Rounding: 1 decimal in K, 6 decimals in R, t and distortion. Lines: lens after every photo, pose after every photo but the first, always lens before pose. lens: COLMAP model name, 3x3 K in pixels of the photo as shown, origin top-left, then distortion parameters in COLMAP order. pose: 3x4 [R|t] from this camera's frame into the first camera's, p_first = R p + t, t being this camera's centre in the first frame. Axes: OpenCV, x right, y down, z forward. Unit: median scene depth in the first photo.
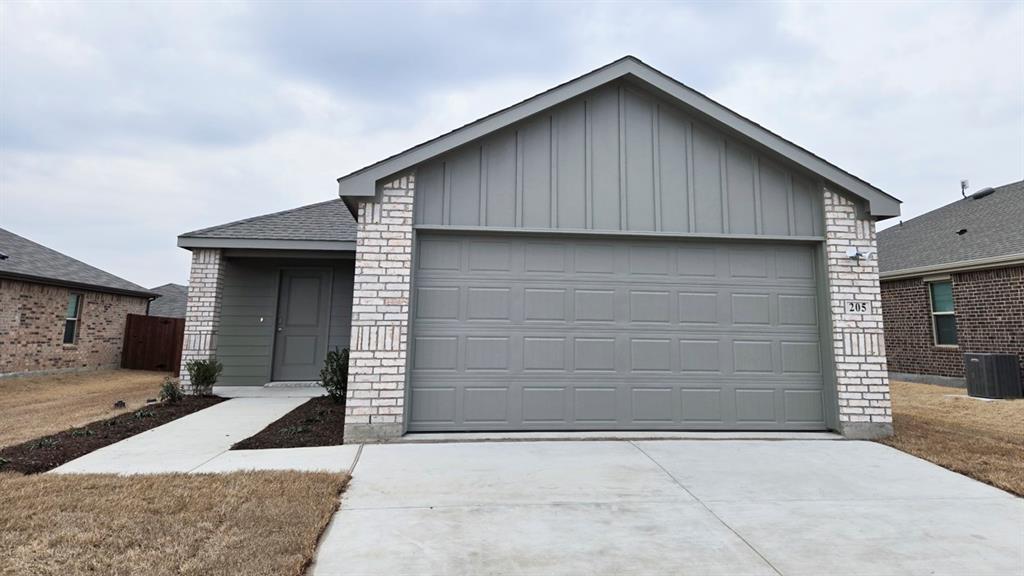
lens RADIAL K [[726.4, 0, 513.7], [0, 726.4, 186.5], [0, 0, 1]] dist [0.053393, -0.003383]
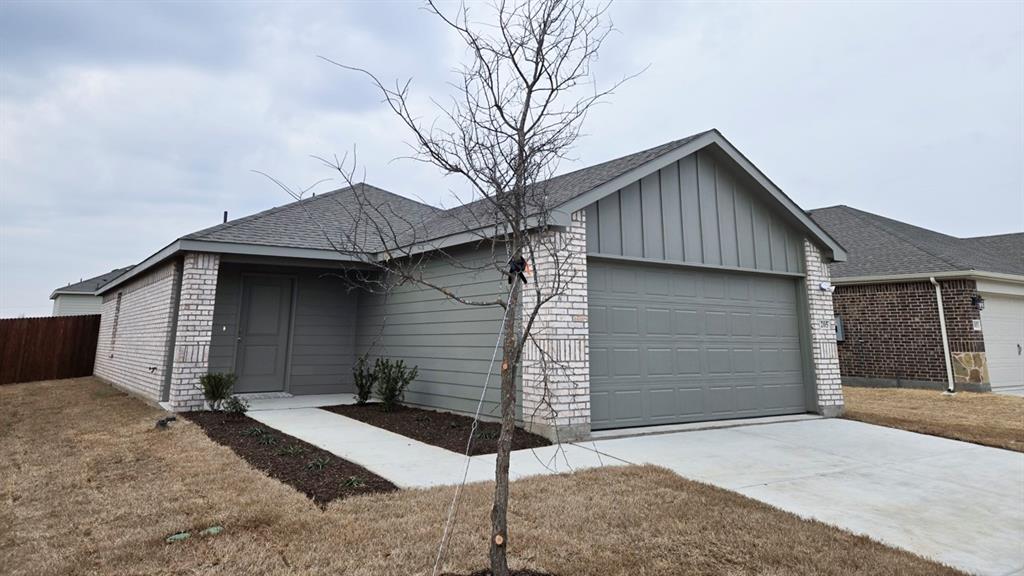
lens RADIAL K [[685.5, 0, 510.8], [0, 685.5, 184.2], [0, 0, 1]] dist [0.071206, -0.056781]
pose [[0.896292, 0.092659, 0.433676, -0.697271], [-0.085970, 0.995681, -0.035061, -0.007310], [-0.435051, -0.005858, 0.900387, 0.053632]]
